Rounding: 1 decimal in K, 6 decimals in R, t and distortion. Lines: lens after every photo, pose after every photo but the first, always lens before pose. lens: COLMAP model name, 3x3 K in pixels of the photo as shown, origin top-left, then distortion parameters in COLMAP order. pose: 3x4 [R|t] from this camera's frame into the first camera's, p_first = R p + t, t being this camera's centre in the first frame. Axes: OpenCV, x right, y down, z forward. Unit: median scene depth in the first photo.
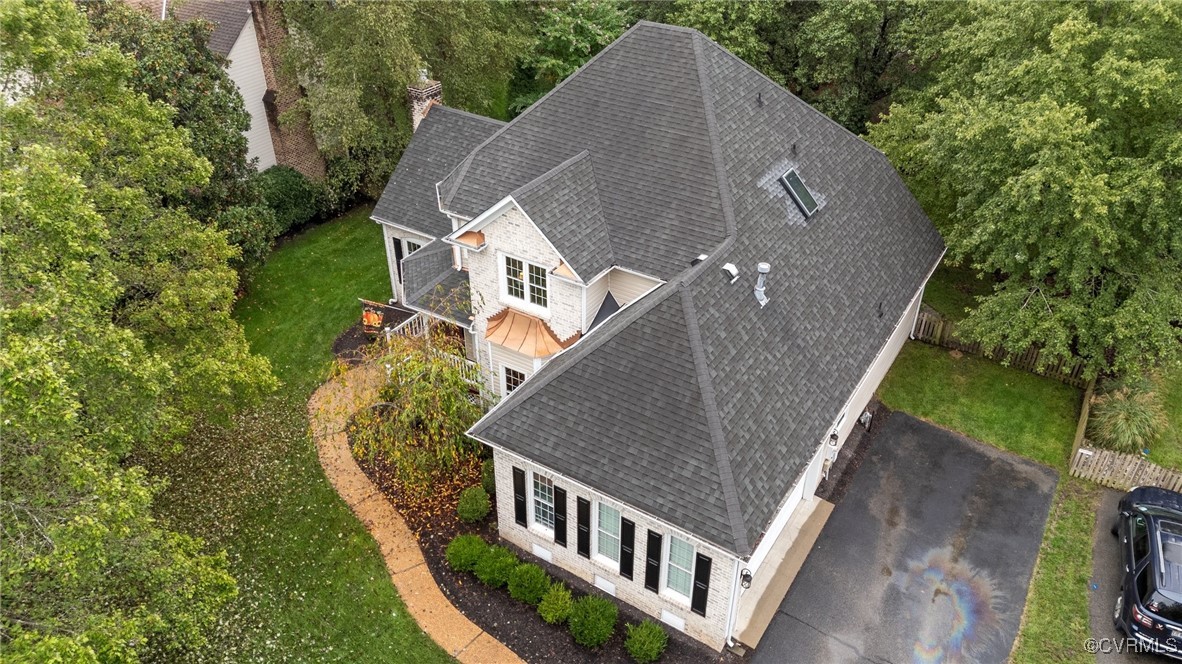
lens RADIAL K [[842.2, 0, 597.8], [0, 842.2, 324.9], [0, 0, 1]] dist [0.067246, -0.071637]
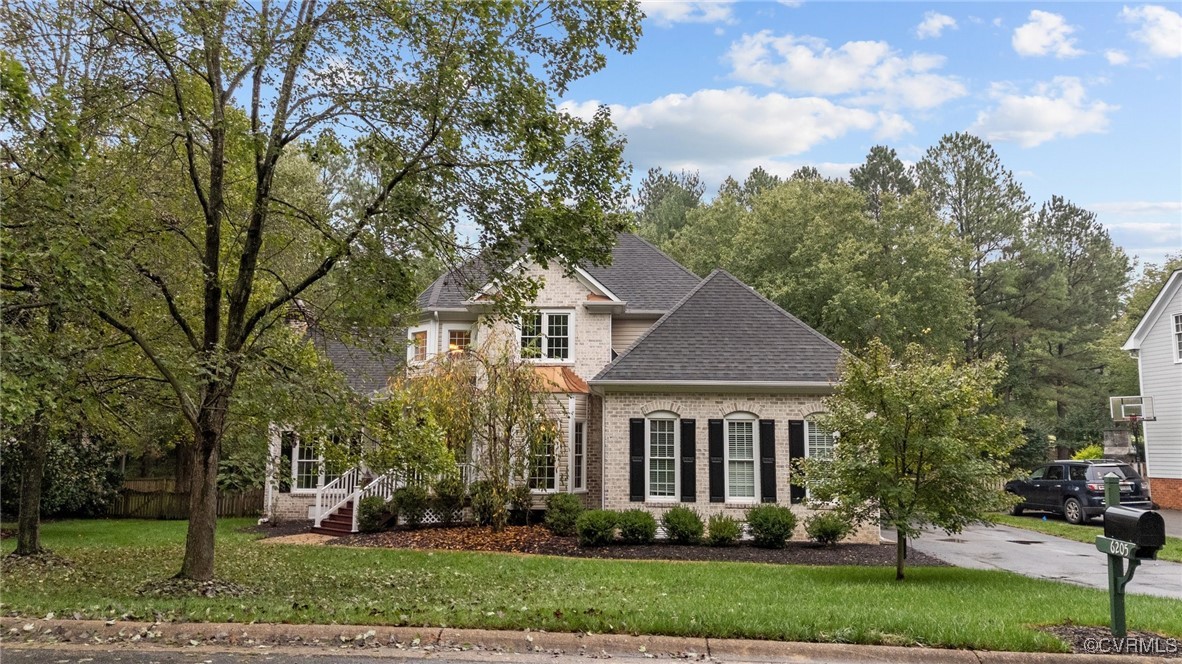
lens RADIAL K [[842.2, 0, 587.6], [0, 842.2, 339.9], [0, 0, 1]] dist [0.067246, -0.071637]
pose [[0.862118, 0.061092, 0.503011, -0.579675], [0.279542, 0.770627, -0.572705, 0.583264], [-0.422622, 0.634352, 0.647293, 0.299082]]
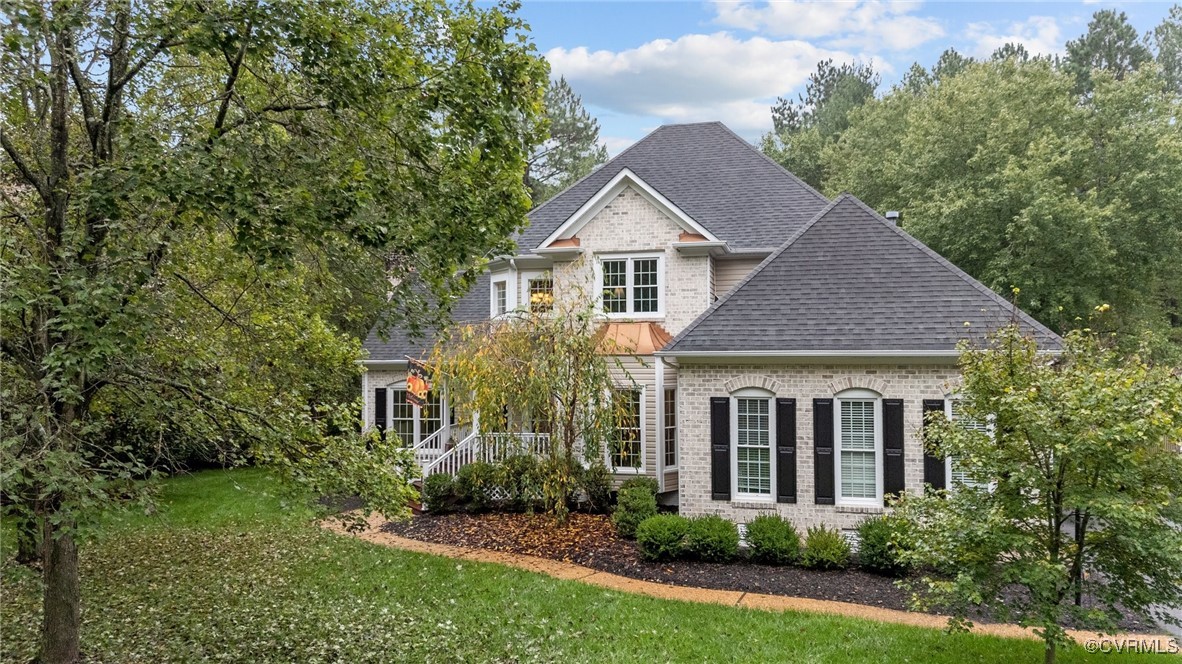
lens RADIAL K [[842.2, 0, 595.9], [0, 842.2, 332.9], [0, 0, 1]] dist [0.067246, -0.071637]
pose [[0.950413, -0.003689, 0.310969, -0.402209], [0.181186, 0.819264, -0.544038, 0.474934], [-0.252759, 0.573404, 0.779308, 0.348765]]
